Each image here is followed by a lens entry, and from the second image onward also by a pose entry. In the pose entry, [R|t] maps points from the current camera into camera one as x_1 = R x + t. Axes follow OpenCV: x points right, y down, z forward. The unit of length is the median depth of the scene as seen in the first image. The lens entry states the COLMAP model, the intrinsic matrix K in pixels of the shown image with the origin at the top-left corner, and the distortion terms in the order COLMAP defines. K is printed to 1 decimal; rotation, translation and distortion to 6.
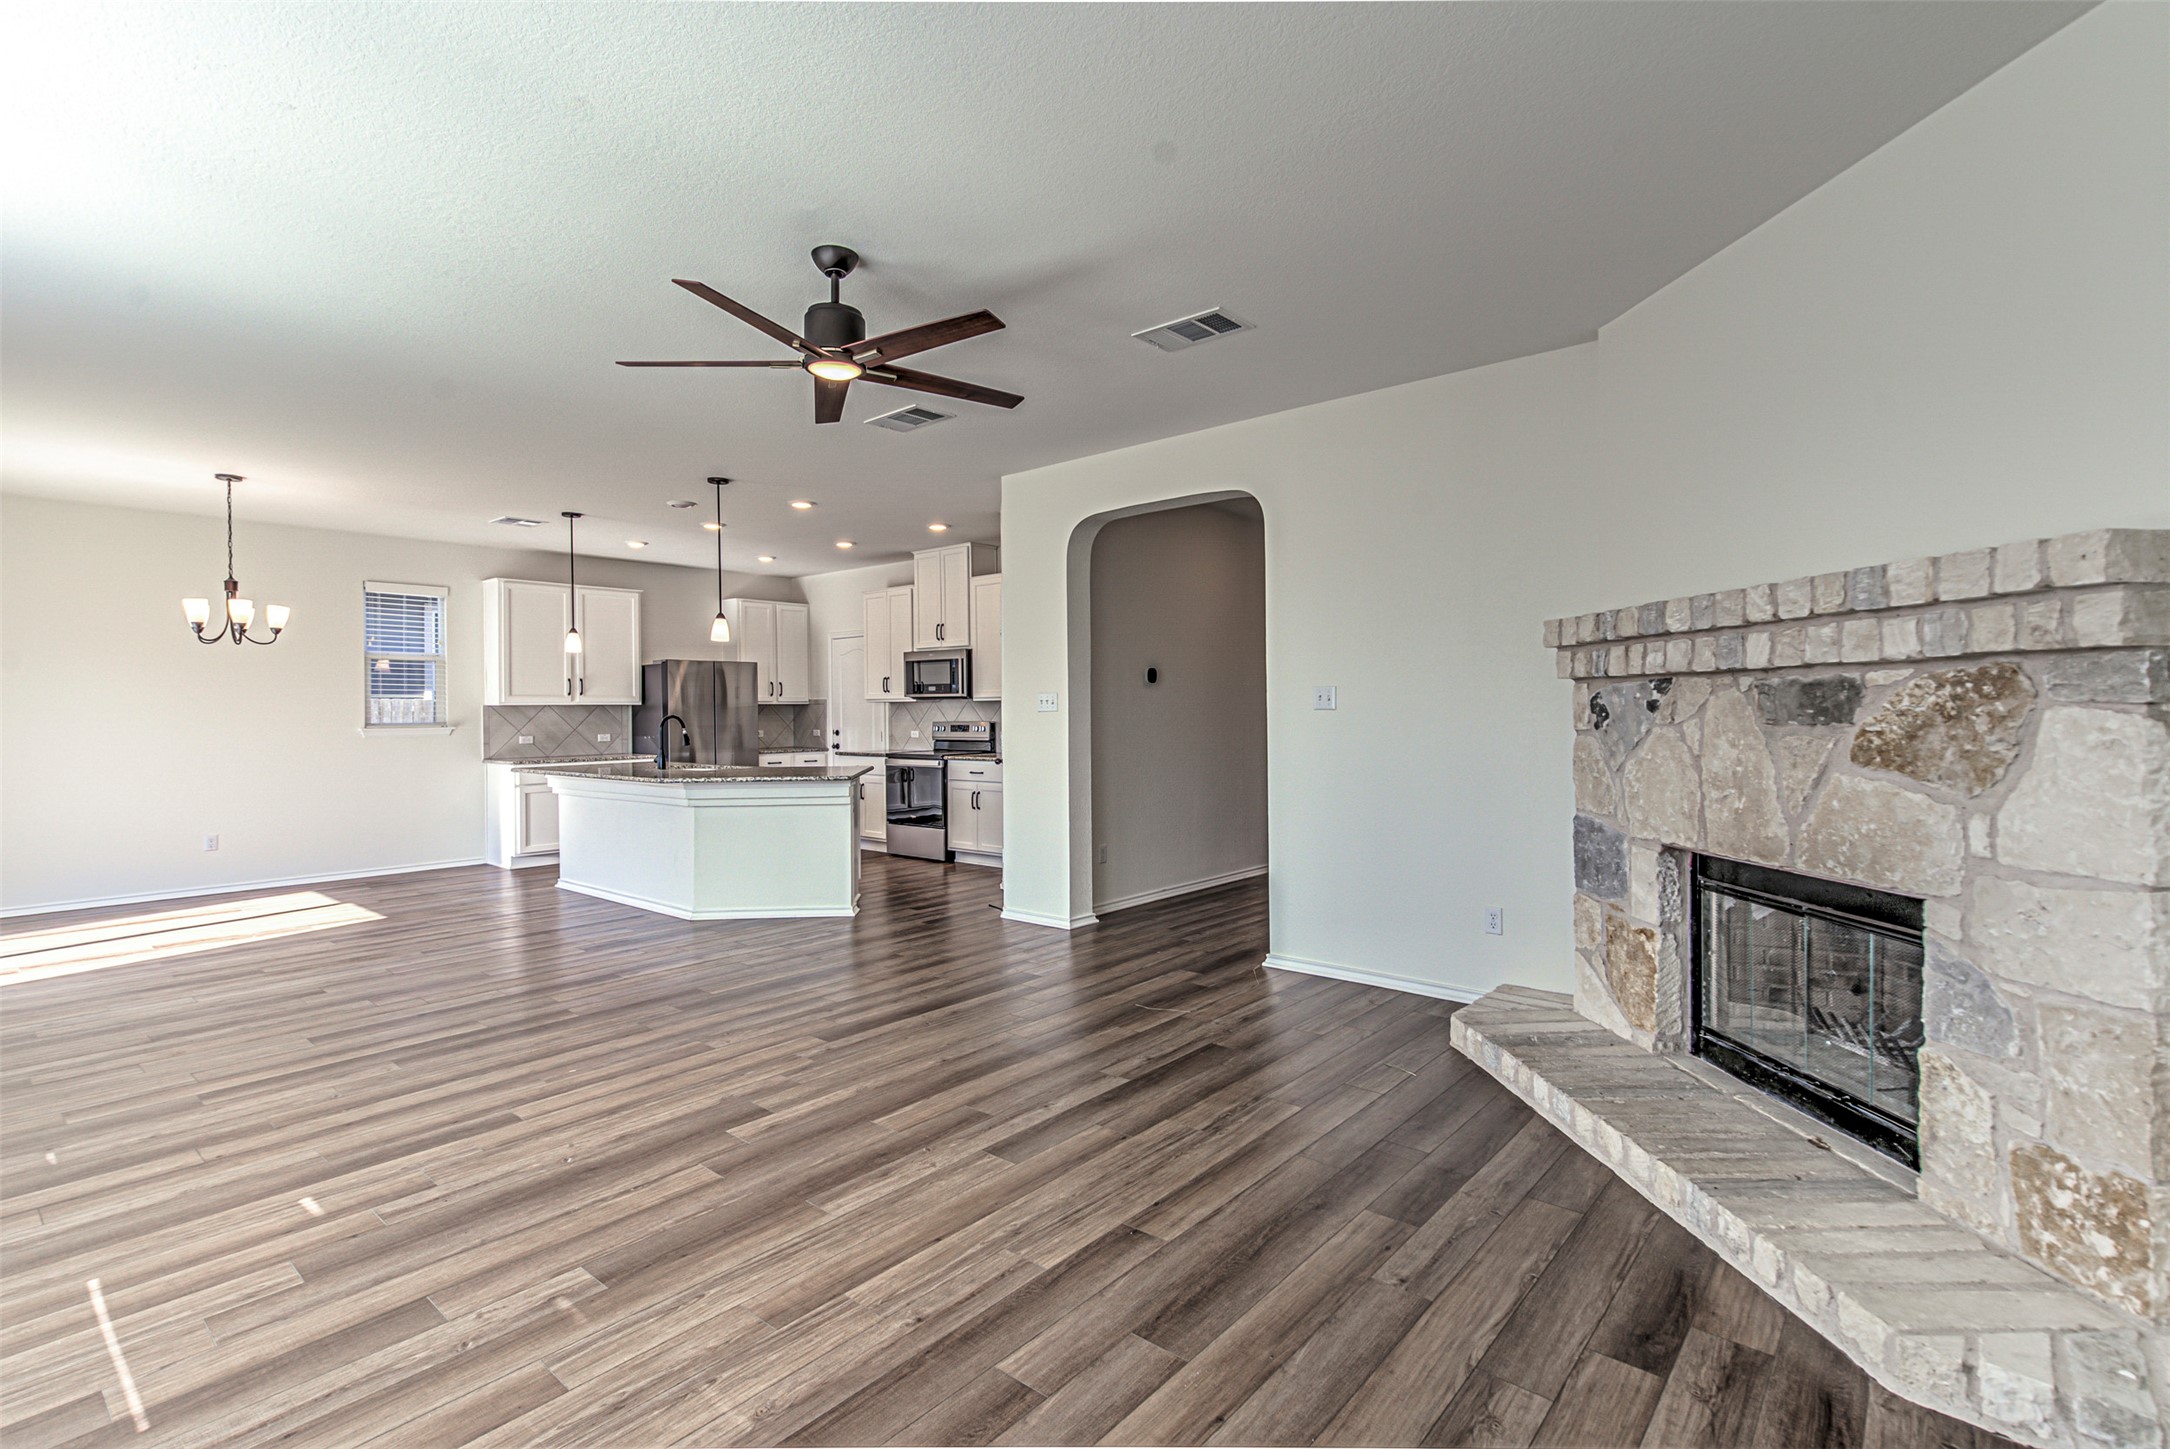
lens RADIAL K [[1013.9, 0, 1089.4], [0, 1013.9, 711.6], [0, 0, 1]] dist [0.018705, -0.003800]
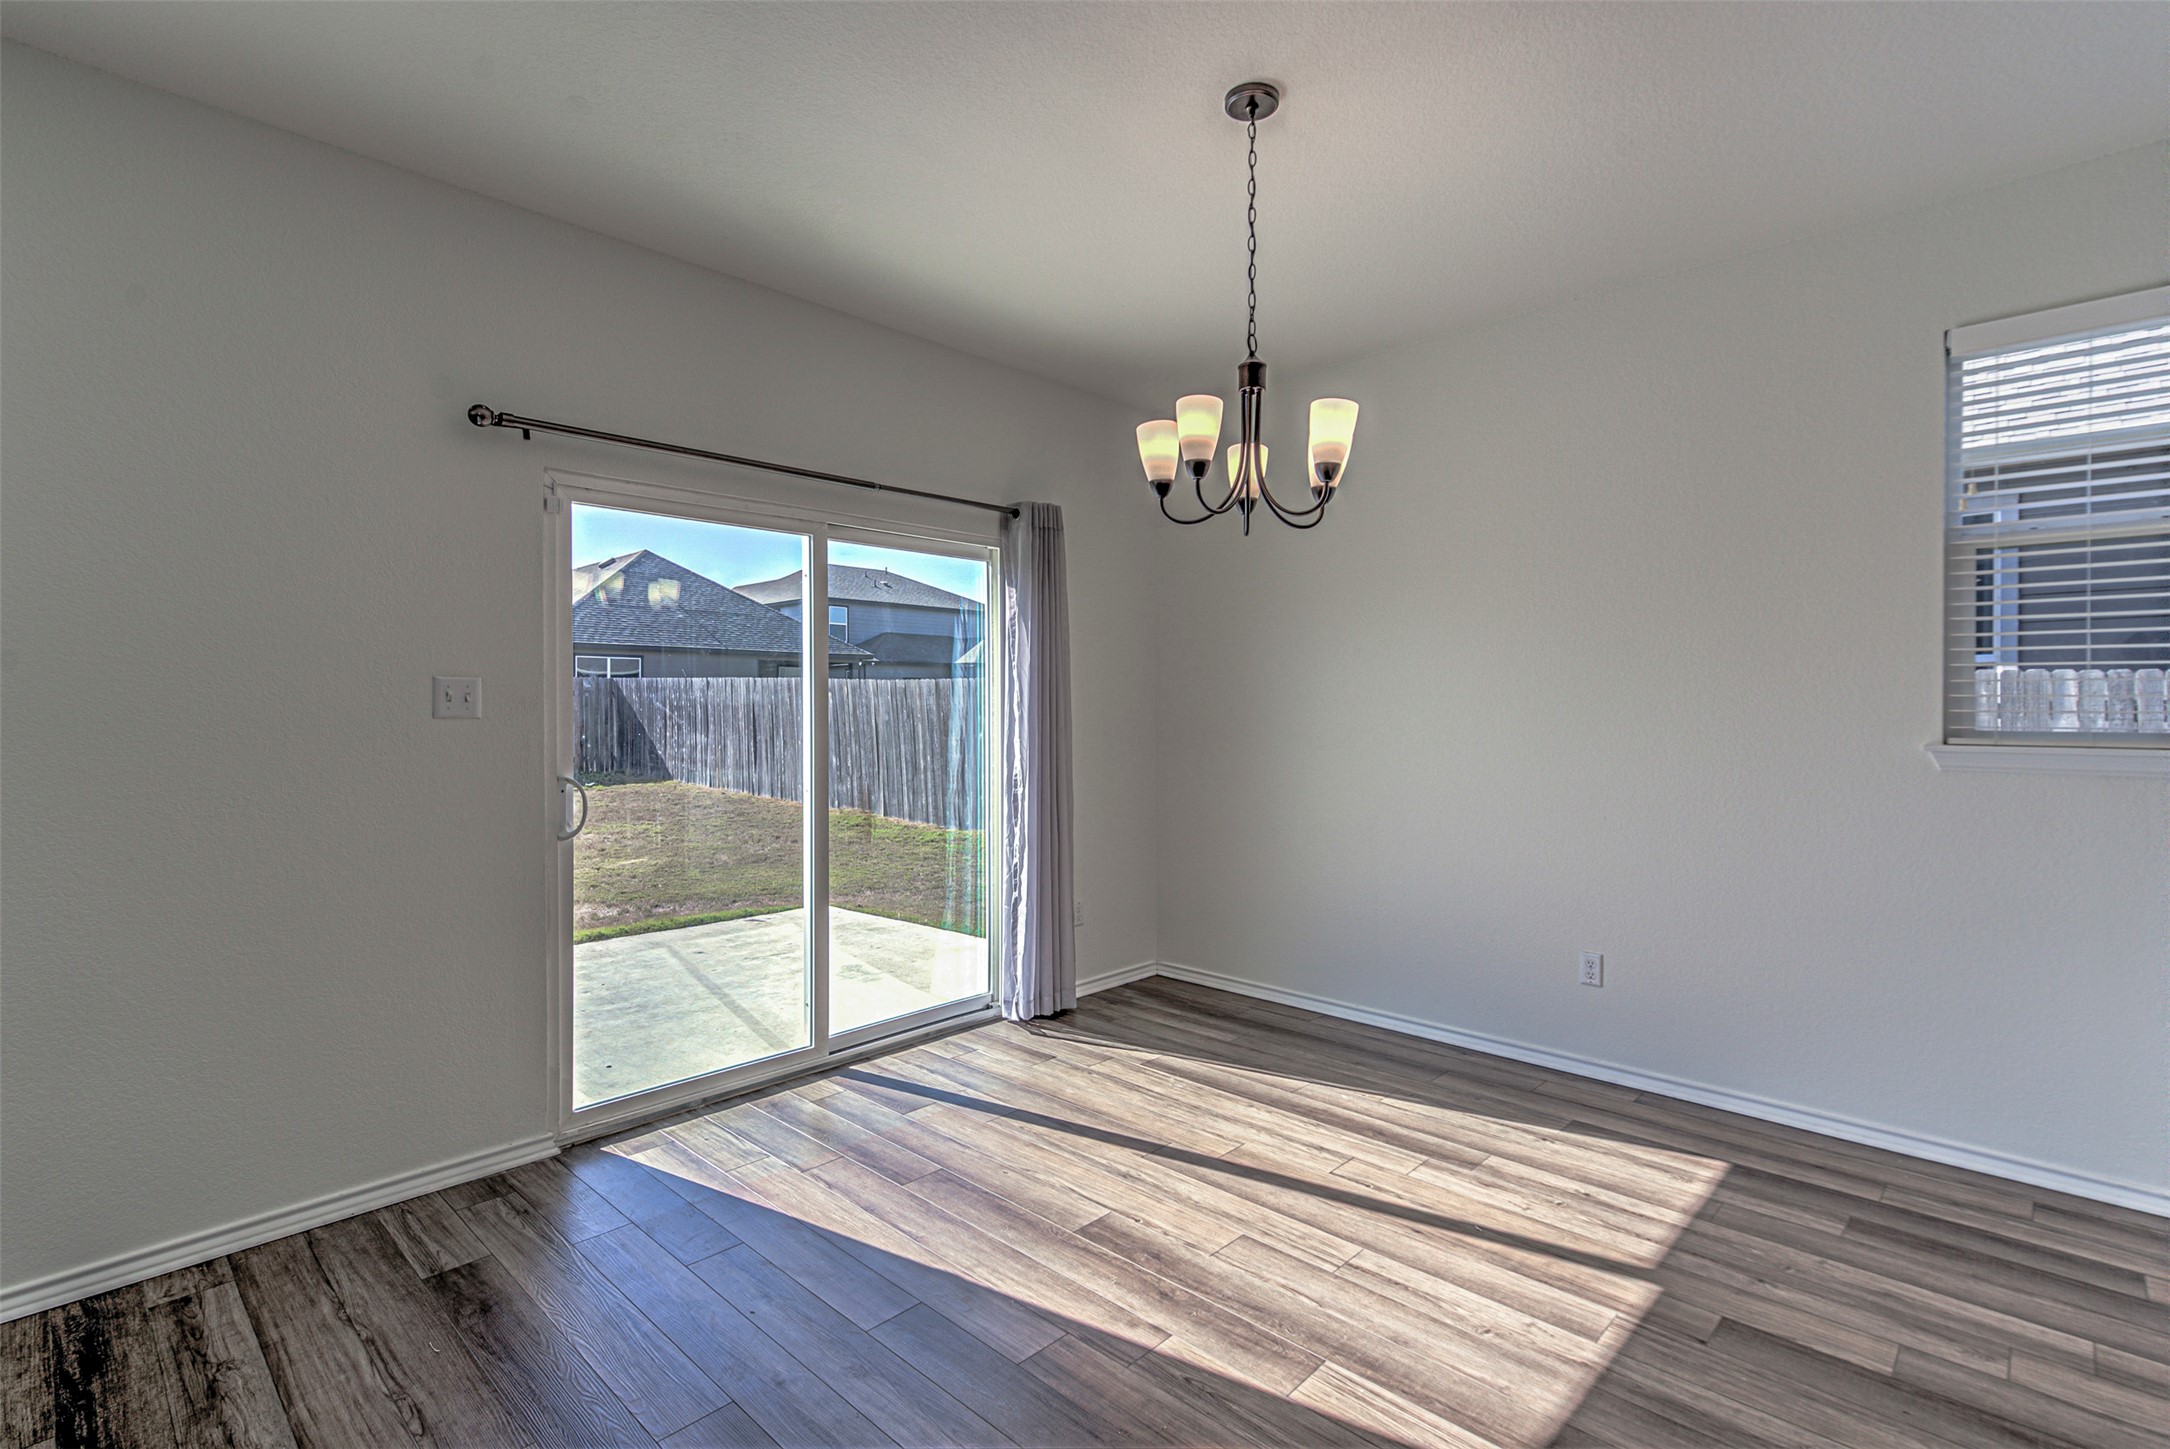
lens RADIAL K [[1013.9, 0, 1082.6], [0, 1013.9, 708.4], [0, 0, 1]] dist [0.018705, -0.003800]
pose [[-0.060702, 0.008253, -0.998122, -0.302126], [-0.000734, 0.999965, 0.008313, 0.000989], [0.998156, 0.001238, -0.060694, 0.653592]]
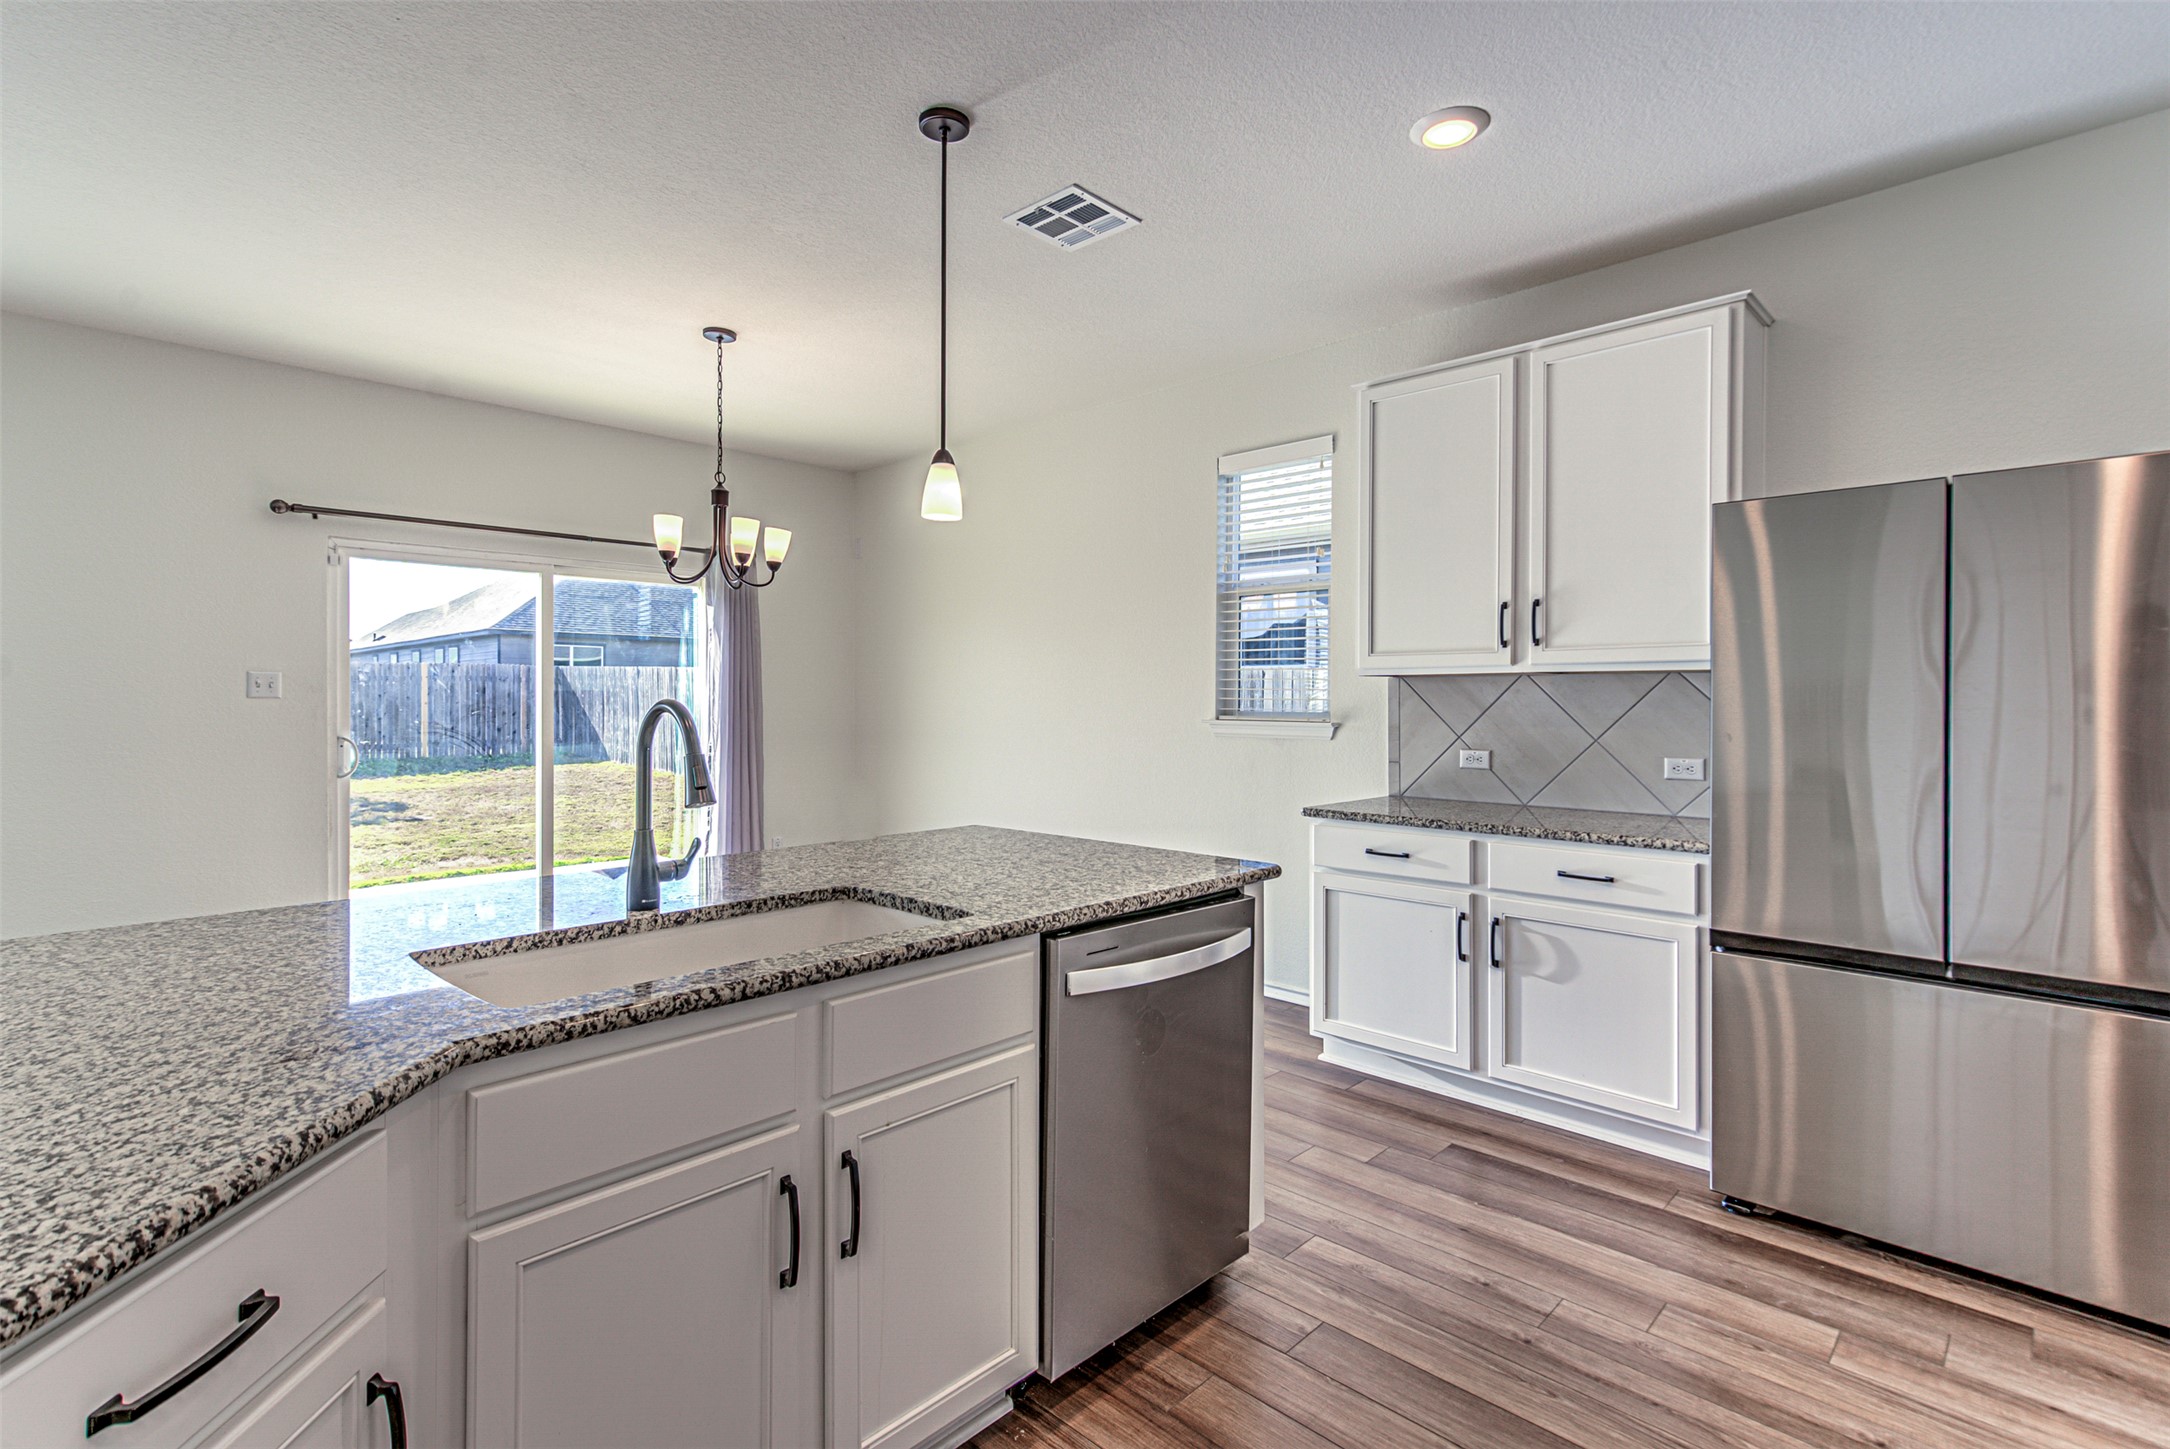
lens RADIAL K [[1013.9, 0, 1088.0], [0, 1013.9, 712.2], [0, 0, 1]] dist [0.018705, -0.003800]
pose [[-0.059553, 0.022452, -0.997973, -0.130142], [-0.006008, 0.999721, 0.022849, 0.000038], [0.998207, 0.007357, -0.059401, 0.870857]]
